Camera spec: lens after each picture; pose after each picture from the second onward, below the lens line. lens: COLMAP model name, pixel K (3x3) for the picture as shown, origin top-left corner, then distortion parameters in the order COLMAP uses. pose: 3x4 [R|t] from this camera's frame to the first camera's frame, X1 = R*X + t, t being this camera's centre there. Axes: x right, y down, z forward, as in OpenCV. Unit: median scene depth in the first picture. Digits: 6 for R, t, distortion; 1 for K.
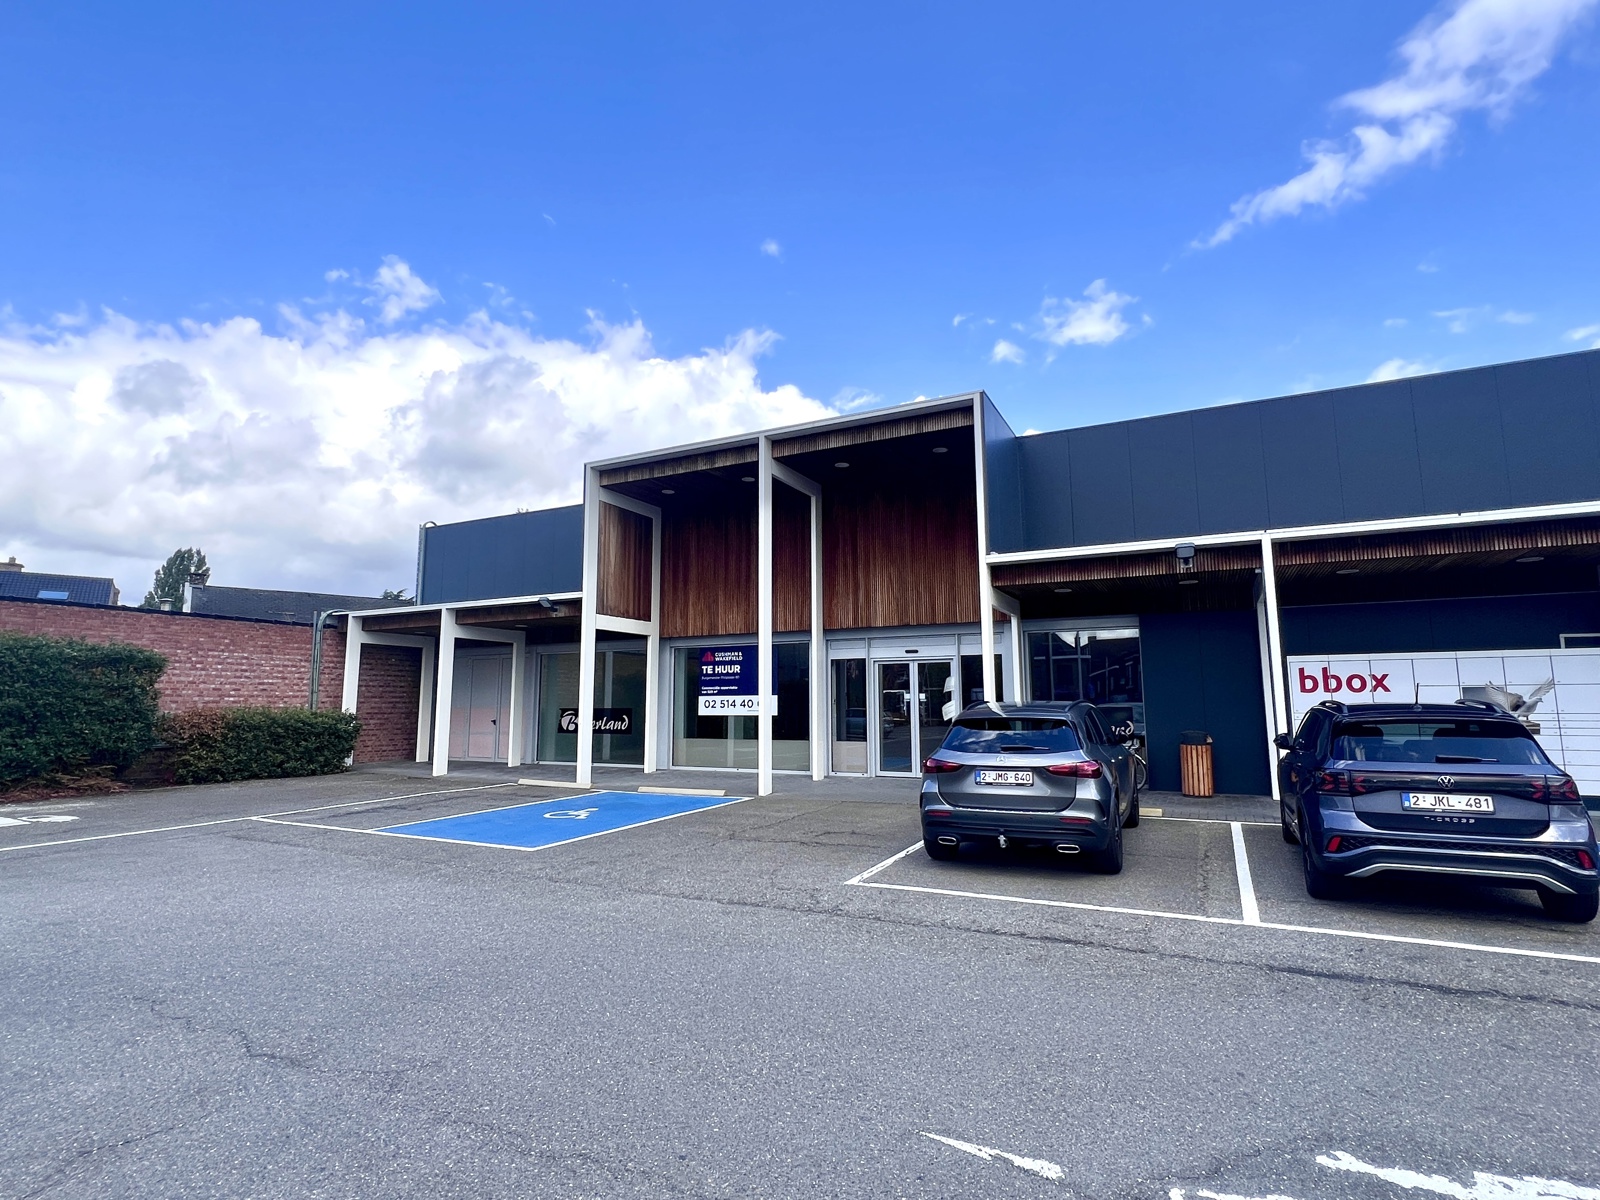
lens RADIAL K [[795.5, 0, 800.0], [0, 795.5, 600.0], [0, 0, 1]] dist [-0.001412, 0.000007]
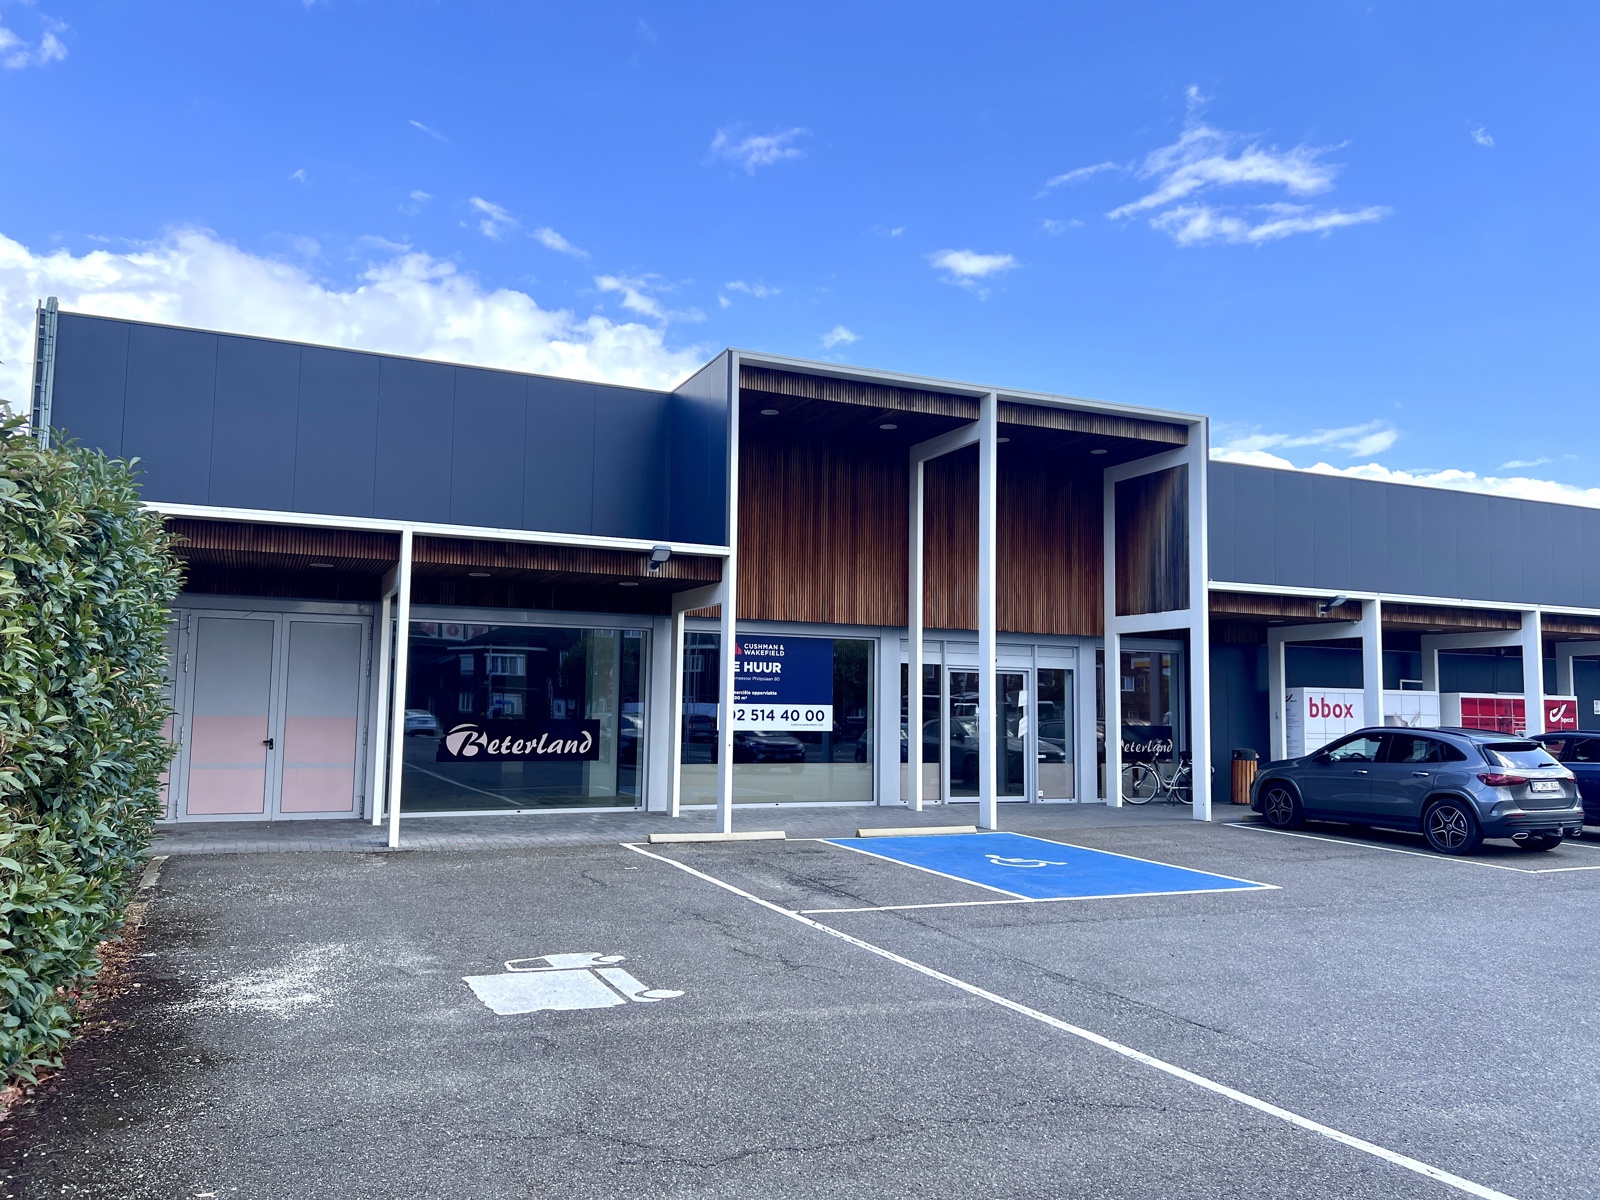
lens RADIAL K [[1190.2, 0, 801.3], [0, 1190.2, 610.2], [0, 0, 1]] dist [0.073078, -0.076683]
pose [[0.627297, 0.078265, 0.774837, -0.988750], [-0.119076, 0.992878, -0.003886, 0.038577], [-0.769623, -0.089827, 0.632149, 0.320930]]
